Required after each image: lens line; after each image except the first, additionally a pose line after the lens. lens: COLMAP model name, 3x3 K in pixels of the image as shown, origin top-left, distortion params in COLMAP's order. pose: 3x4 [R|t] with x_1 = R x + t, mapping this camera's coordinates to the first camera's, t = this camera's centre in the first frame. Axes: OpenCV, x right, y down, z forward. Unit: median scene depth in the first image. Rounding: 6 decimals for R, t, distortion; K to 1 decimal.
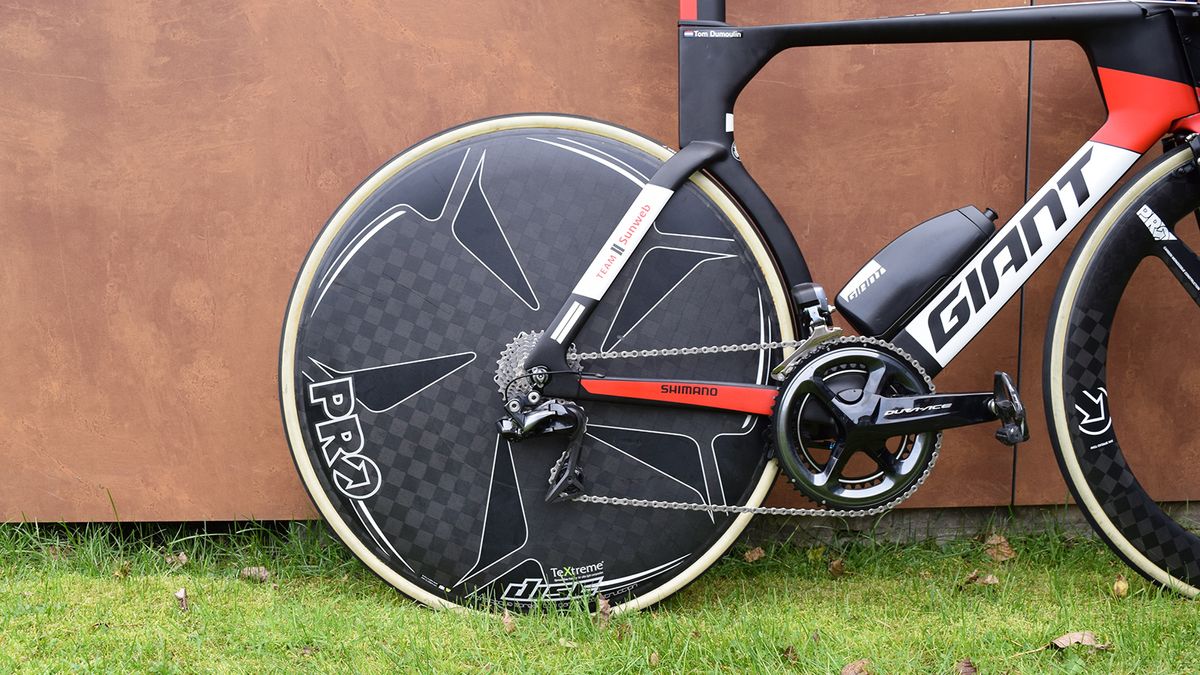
lens RADIAL K [[1157.3, 0, 540.1], [0, 1157.3, 352.2], [0, 0, 1]] dist [-0.082337, 0.000000]
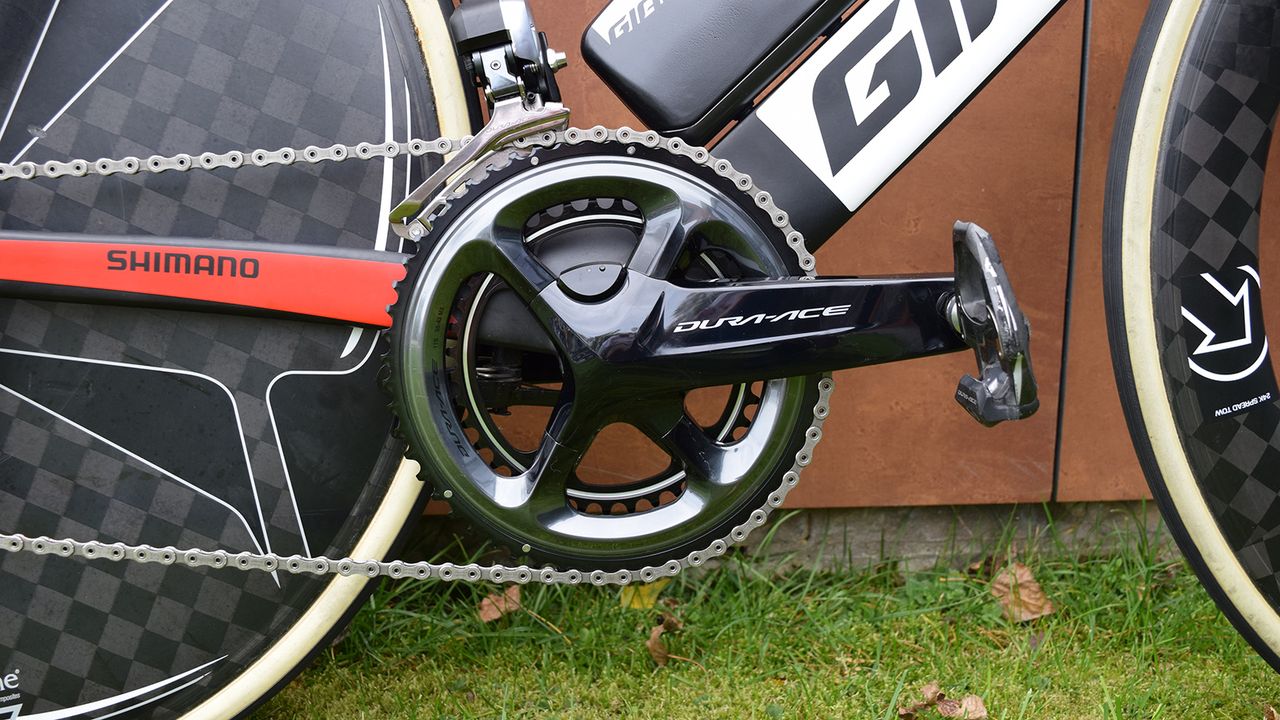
lens RADIAL K [[1263.3, 0, 636.0], [0, 1263.3, 303.8], [0, 0, 1]] dist [-0.072454, 0.000000]
pose [[0.999962, 0.006998, 0.005287, 0.275732], [-0.007373, 0.997184, 0.074632, 0.013305], [-0.004750, -0.074668, 0.997197, 0.560674]]
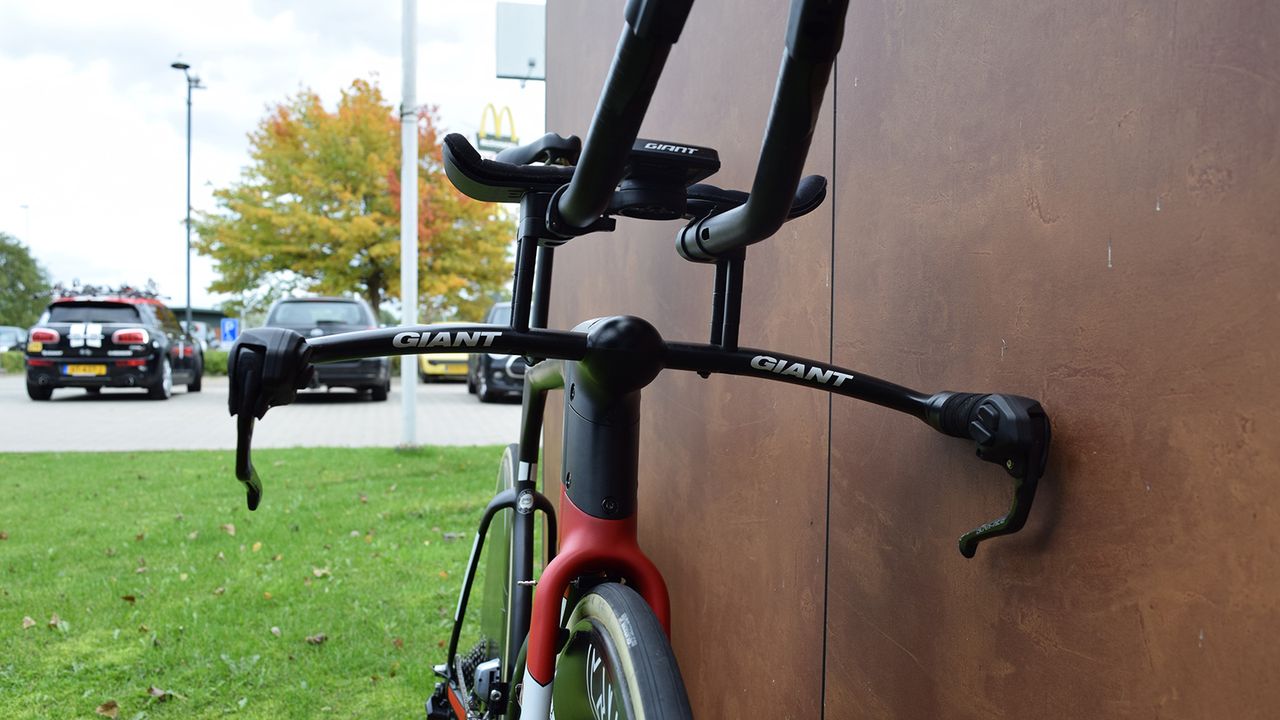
lens RADIAL K [[1106.3, 0, 635.2], [0, 1106.3, 423.9], [0, 0, 1]] dist [-0.087168, -0.007927]
pose [[0.161331, 0.065397, -0.984731, 1.068975], [-0.114148, 0.992342, 0.047201, -0.290875], [0.980277, 0.104790, 0.167561, 0.935316]]
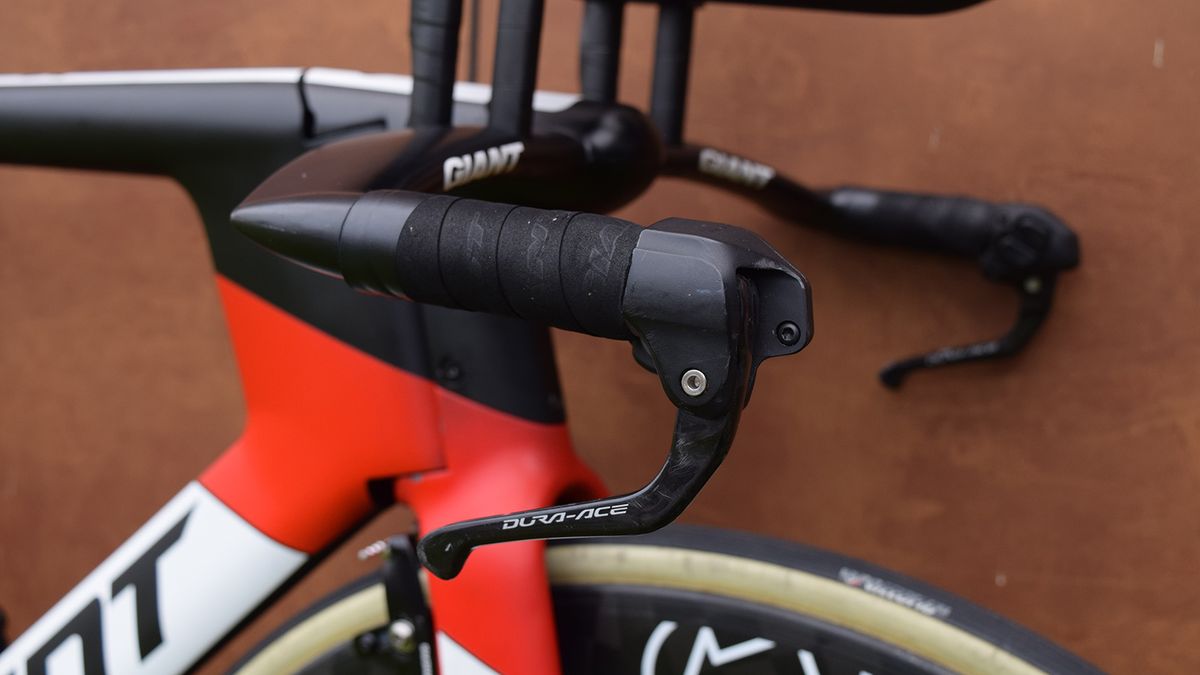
lens RADIAL K [[1524.0, 0, 598.4], [0, 1524.0, 356.3], [0, 0, 1]] dist [-0.060176, 0.000000]
pose [[0.888876, 0.155339, -0.431011, 0.789783], [-0.106133, 0.984991, 0.136118, -0.301371], [0.445686, -0.075248, 0.892021, 0.651981]]
